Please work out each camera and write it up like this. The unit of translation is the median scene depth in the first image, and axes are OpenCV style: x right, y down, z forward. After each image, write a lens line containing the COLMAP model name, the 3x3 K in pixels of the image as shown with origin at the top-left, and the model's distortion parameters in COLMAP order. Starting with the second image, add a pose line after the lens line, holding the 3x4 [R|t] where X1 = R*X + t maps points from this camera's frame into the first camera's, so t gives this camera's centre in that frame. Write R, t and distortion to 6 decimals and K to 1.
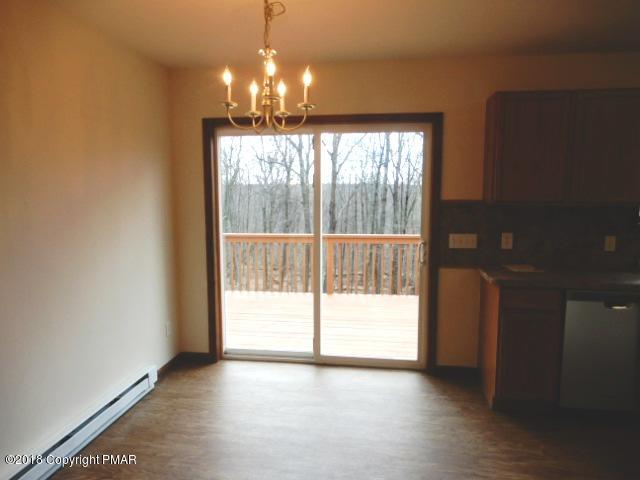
lens RADIAL K [[459.5, 0, 321.2], [0, 459.5, 235.9], [0, 0, 1]] dist [0.011845, -0.001329]
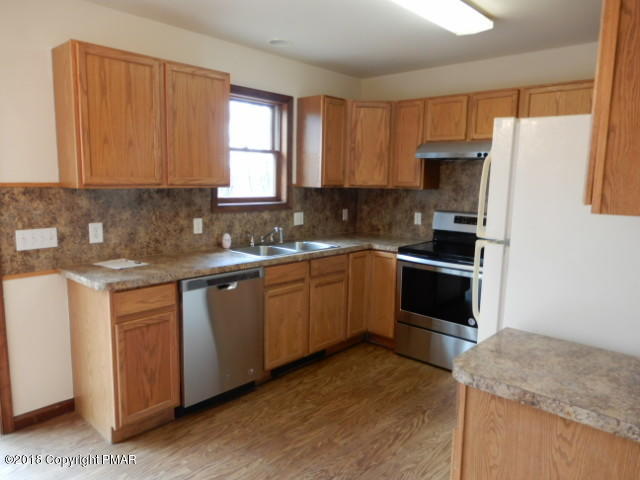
lens RADIAL K [[459.5, 0, 321.2], [0, 459.5, 235.9], [0, 0, 1]] dist [0.011845, -0.001329]
pose [[0.569414, -0.098609, 0.816115, -0.037054], [0.075723, 0.994850, 0.067372, -0.008920], [-0.818556, 0.023436, 0.573949, 0.208610]]
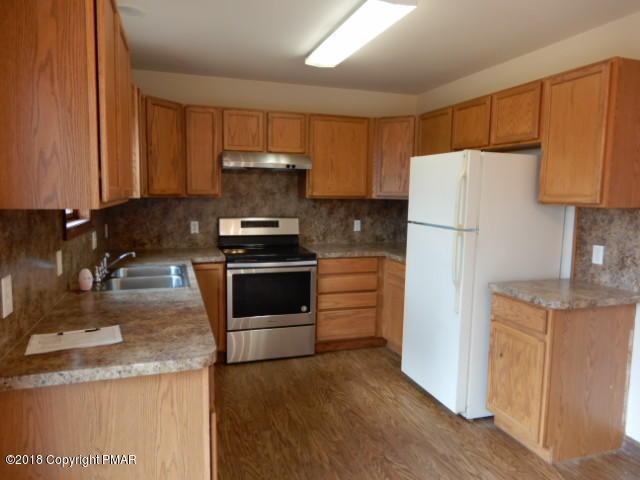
lens RADIAL K [[459.5, 0, 321.2], [0, 459.5, 235.9], [0, 0, 1]] dist [0.011845, -0.001329]
pose [[-0.440083, -0.102869, 0.892045, -0.099293], [0.083053, 0.984495, 0.154504, -0.091629], [-0.894108, 0.142081, -0.424716, 0.951994]]
